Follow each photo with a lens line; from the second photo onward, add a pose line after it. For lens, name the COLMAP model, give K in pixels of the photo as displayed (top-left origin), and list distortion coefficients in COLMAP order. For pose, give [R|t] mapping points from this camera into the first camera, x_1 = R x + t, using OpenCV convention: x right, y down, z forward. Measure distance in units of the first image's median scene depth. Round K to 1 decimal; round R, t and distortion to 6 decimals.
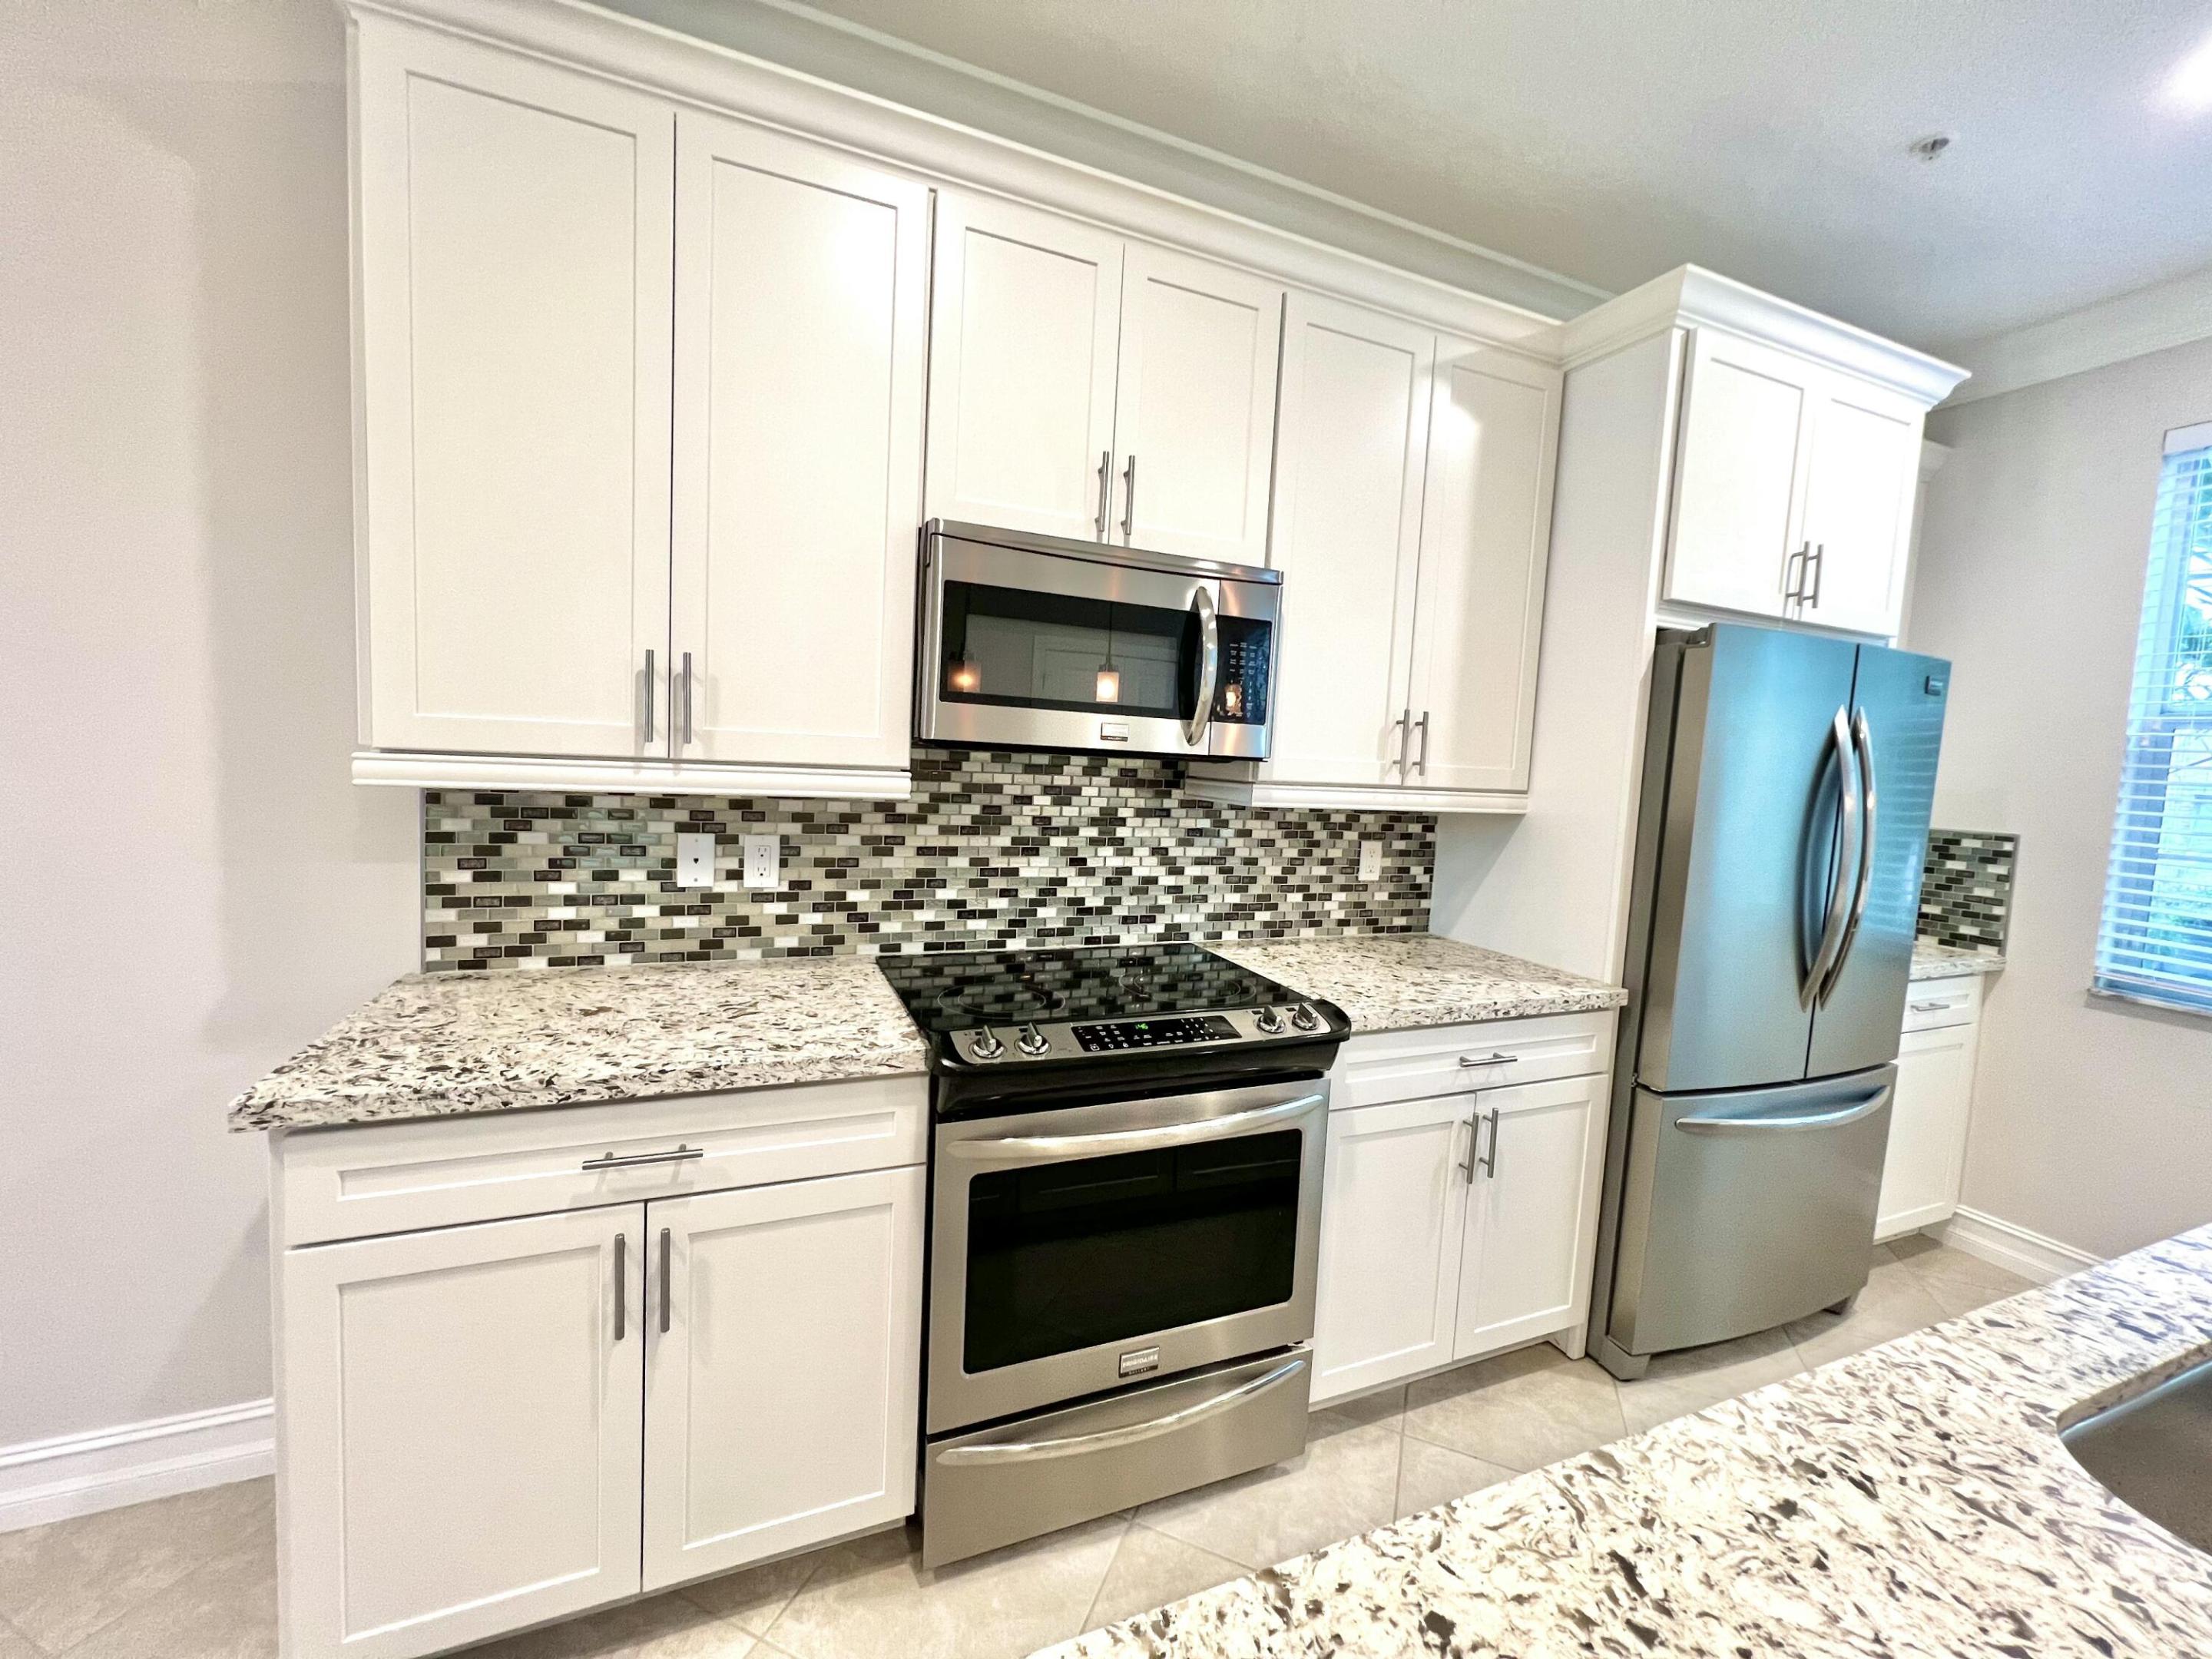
lens RADIAL K [[884.8, 0, 1102.3], [0, 884.8, 822.2], [0, 0, 1]] dist [-0.002361, 0.001296]
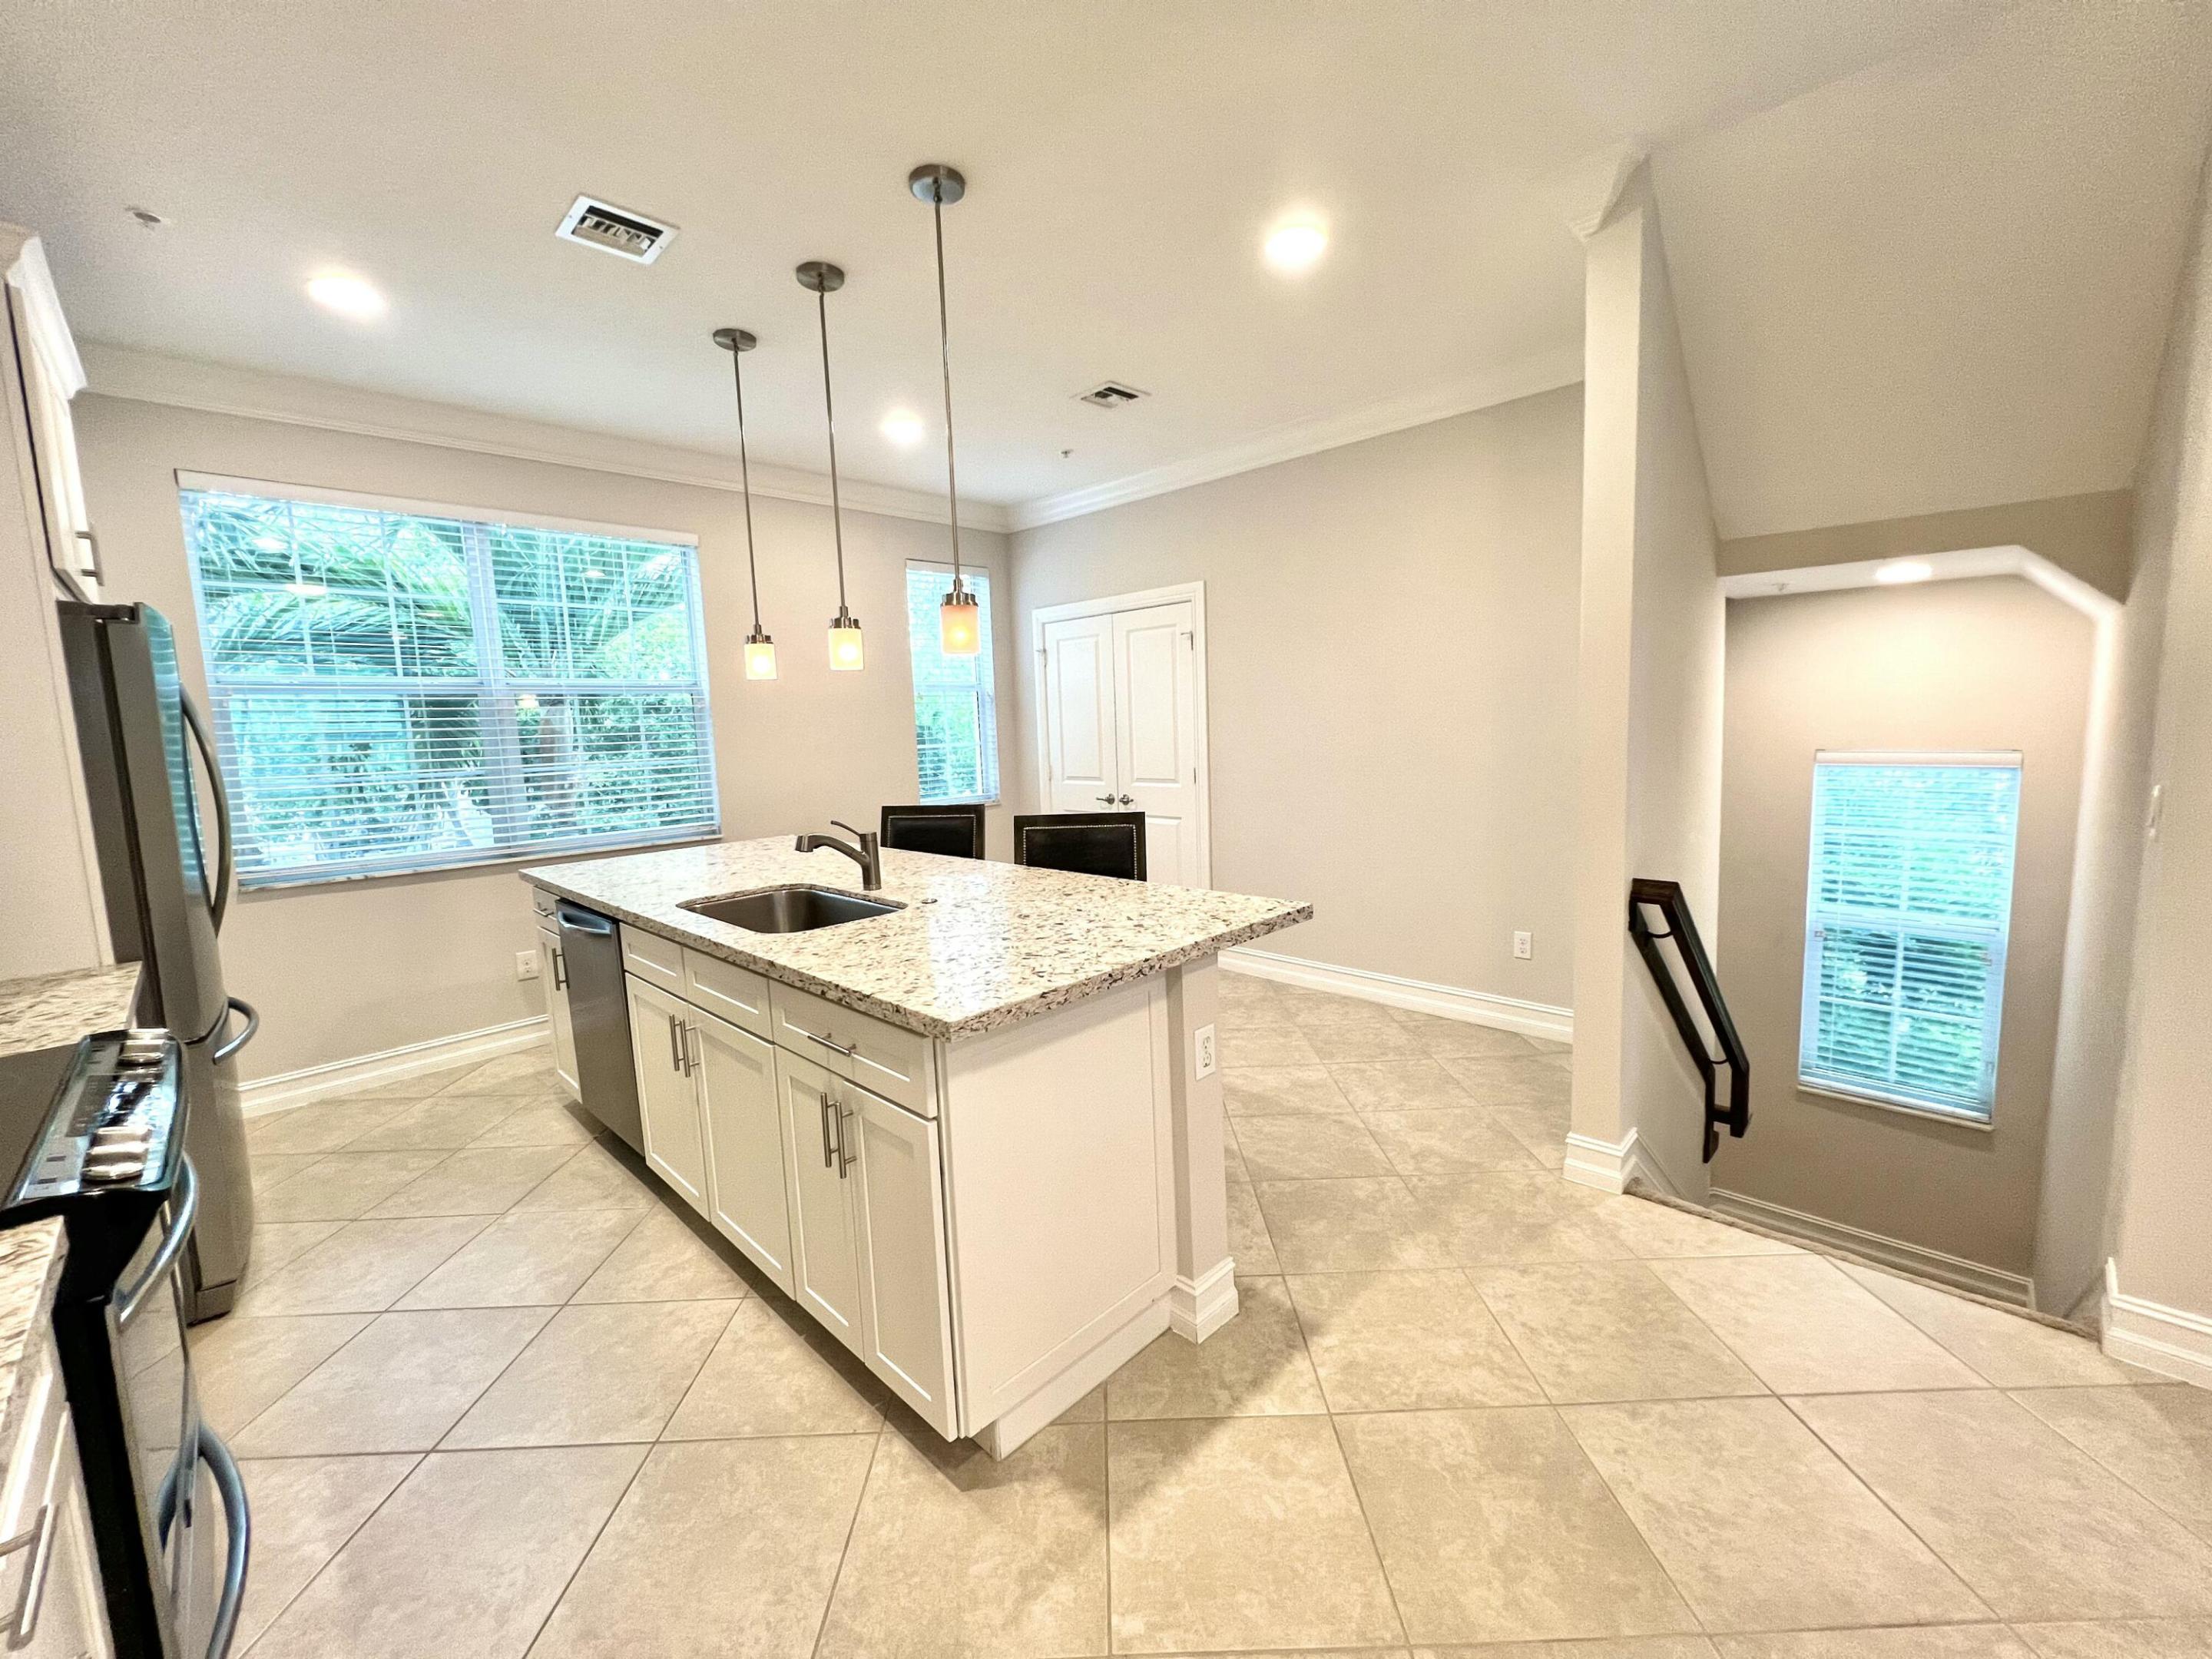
lens RADIAL K [[884.8, 0, 1101.4], [0, 884.8, 821.5], [0, 0, 1]] dist [-0.002361, 0.001296]
pose [[-0.385333, -0.139799, 0.912126, -0.717708], [0.087614, 0.978449, 0.186978, -0.058450], [-0.918609, 0.151964, -0.364781, 0.331146]]
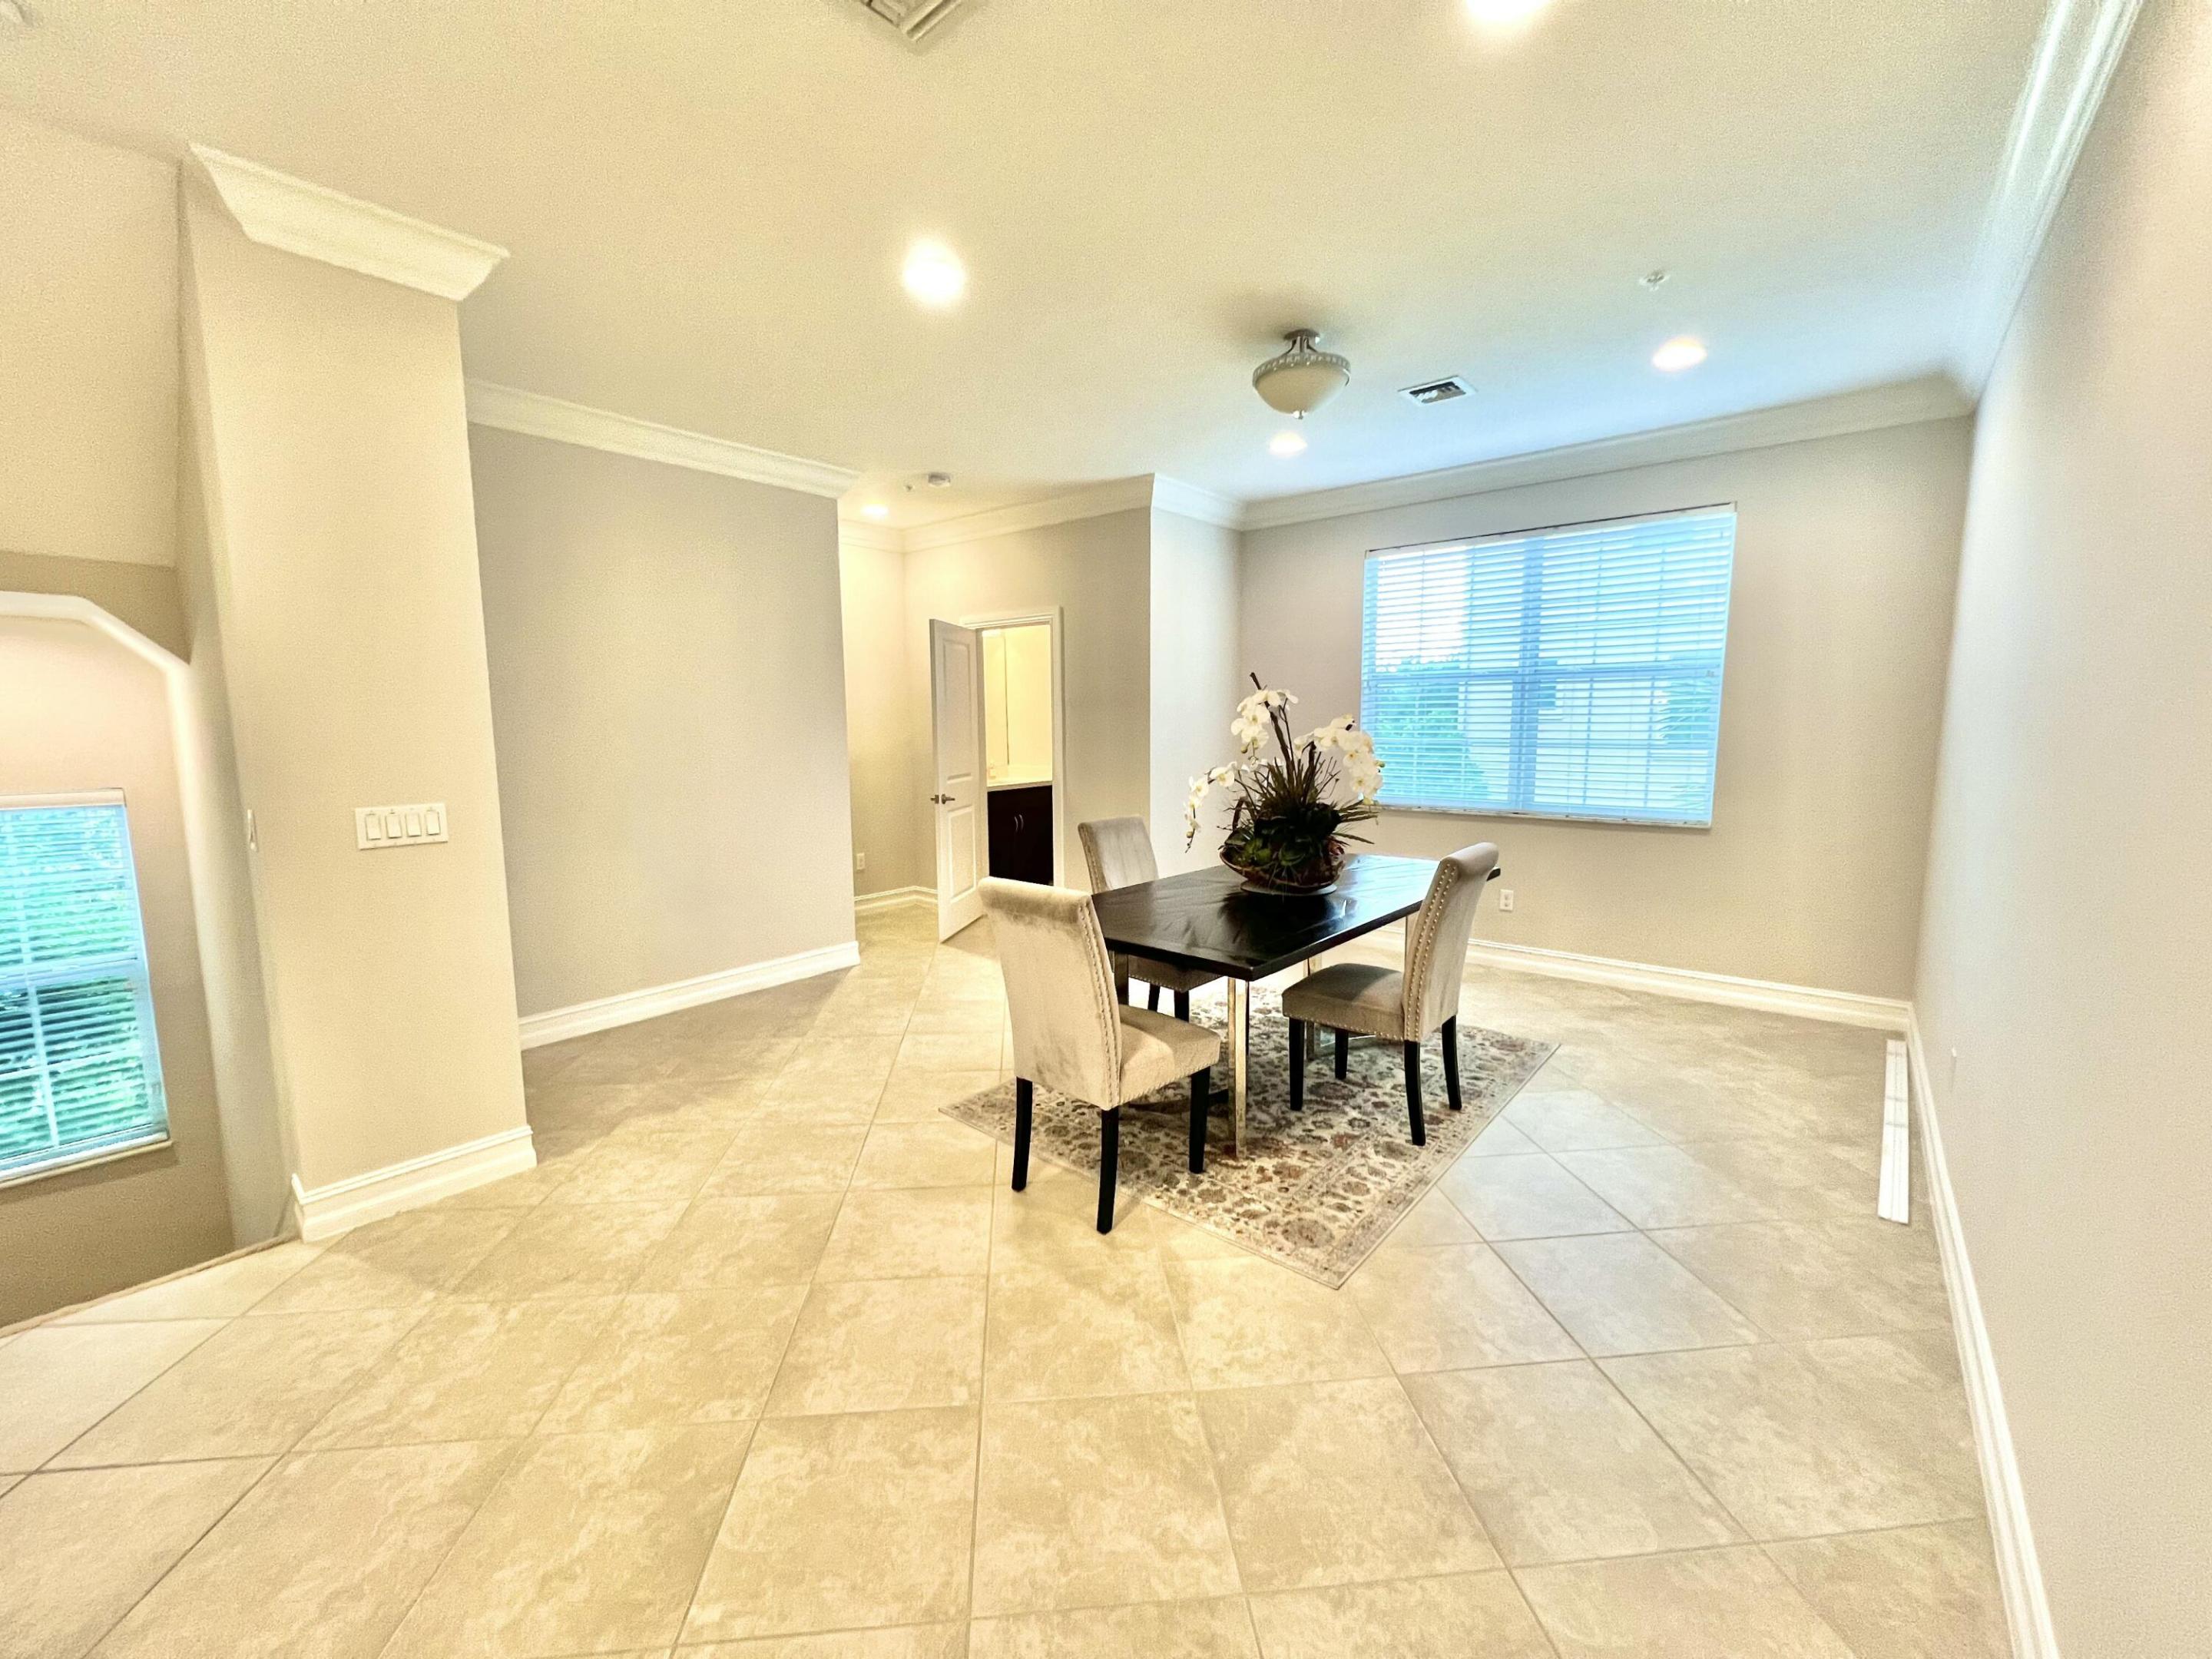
lens RADIAL K [[884.8, 0, 1101.0], [0, 884.8, 822.5], [0, 0, 1]] dist [-0.002361, 0.001296]
pose [[-0.887447, 0.010174, -0.460798, -0.769198], [-0.073536, 0.983825, 0.163344, -0.090940], [0.455006, 0.178844, -0.872344, 0.554874]]
